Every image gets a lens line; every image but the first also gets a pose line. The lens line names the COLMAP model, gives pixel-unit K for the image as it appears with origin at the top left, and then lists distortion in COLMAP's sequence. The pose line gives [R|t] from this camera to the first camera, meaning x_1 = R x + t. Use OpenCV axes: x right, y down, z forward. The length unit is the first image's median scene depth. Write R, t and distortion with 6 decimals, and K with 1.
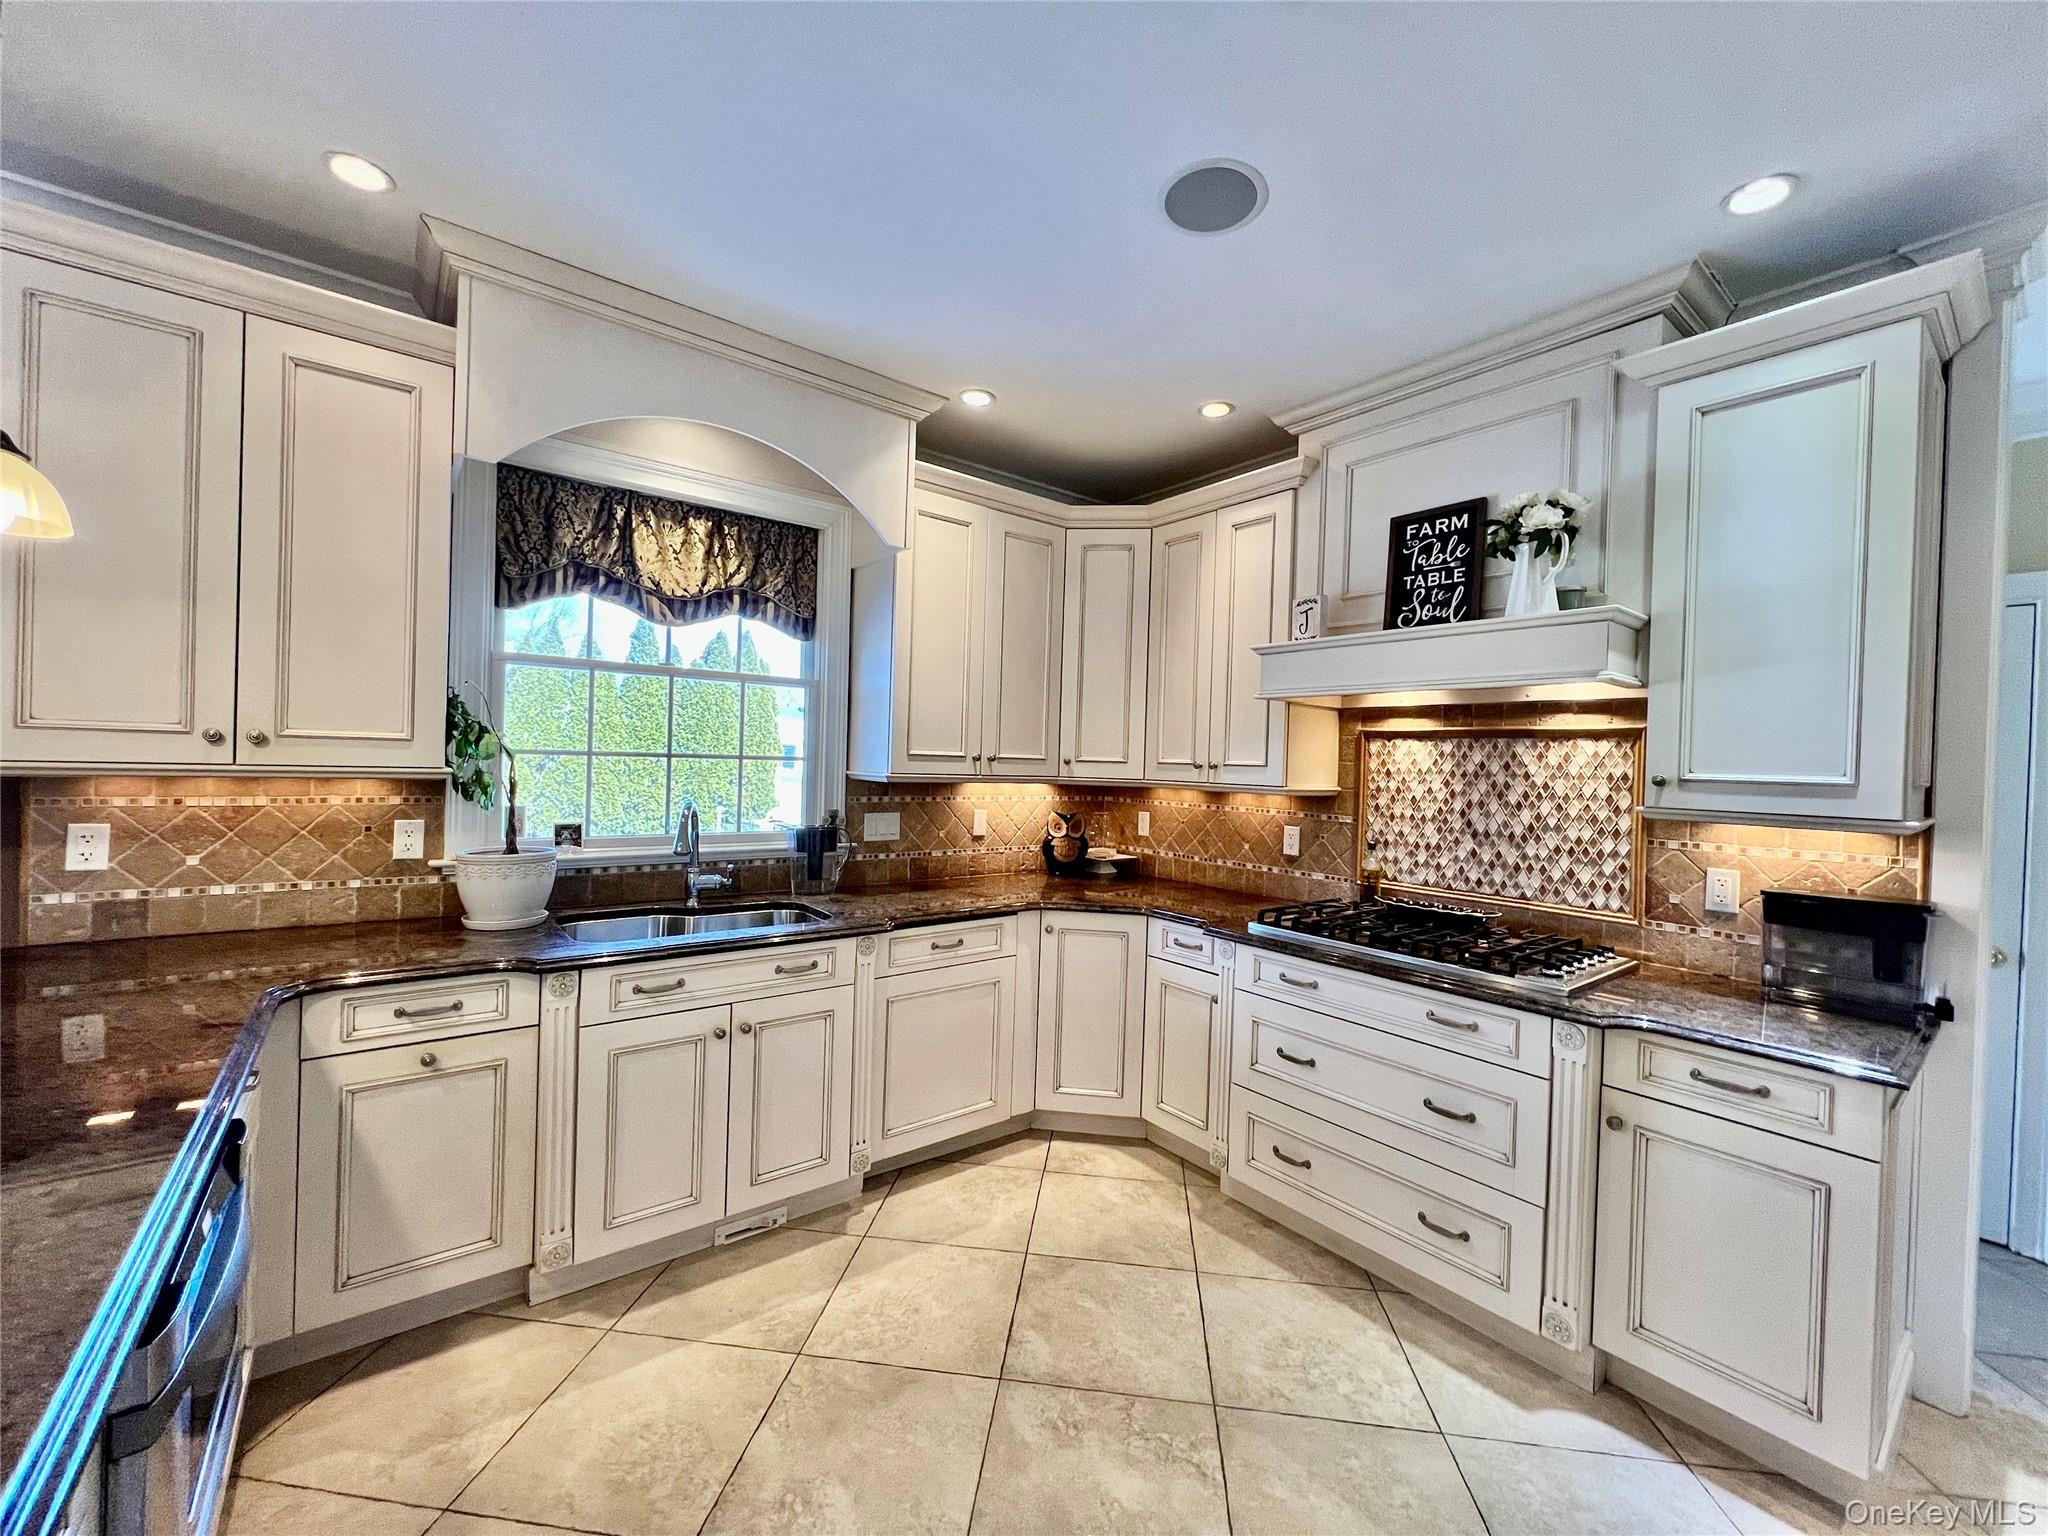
lens RADIAL K [[816.5, 0, 1025.9], [0, 816.5, 767.9], [0, 0, 1]] dist [-0.006605, -0.000043]
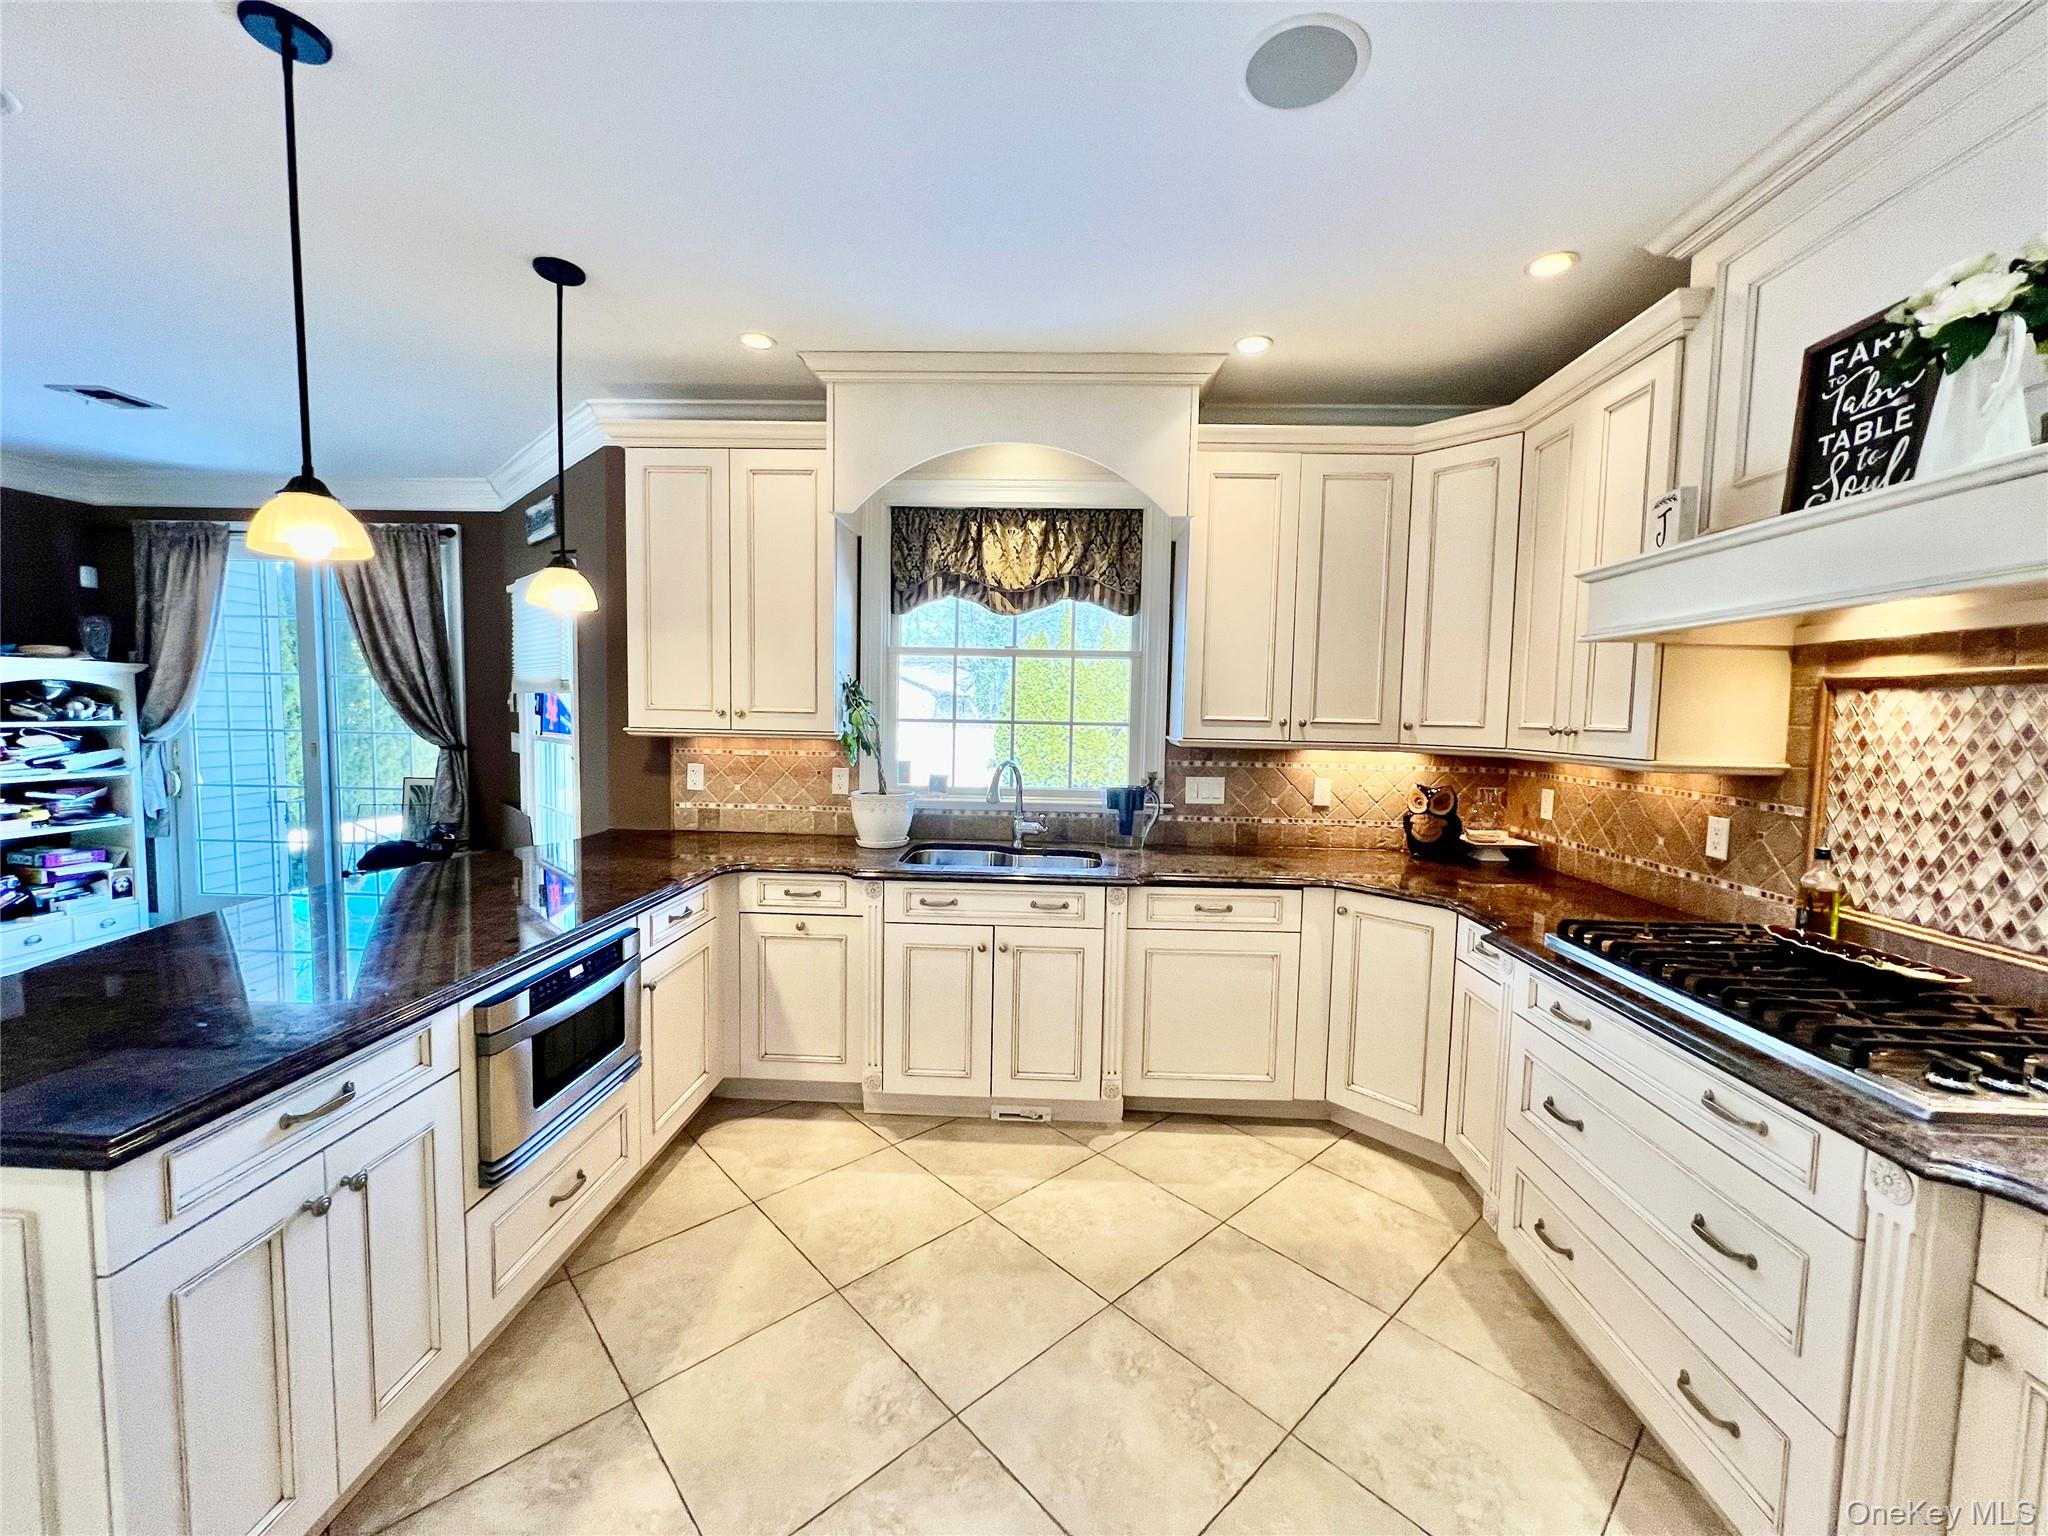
lens RADIAL K [[814.5, 0, 1027.1], [0, 814.5, 768.6], [0, 0, 1]] dist [-0.003696, 0.000528]
pose [[0.762387, 0.030872, -0.646384, 0.383202], [-0.003040, 0.999021, 0.044128, 0.000197], [0.647114, -0.031678, 0.761735, 0.093144]]
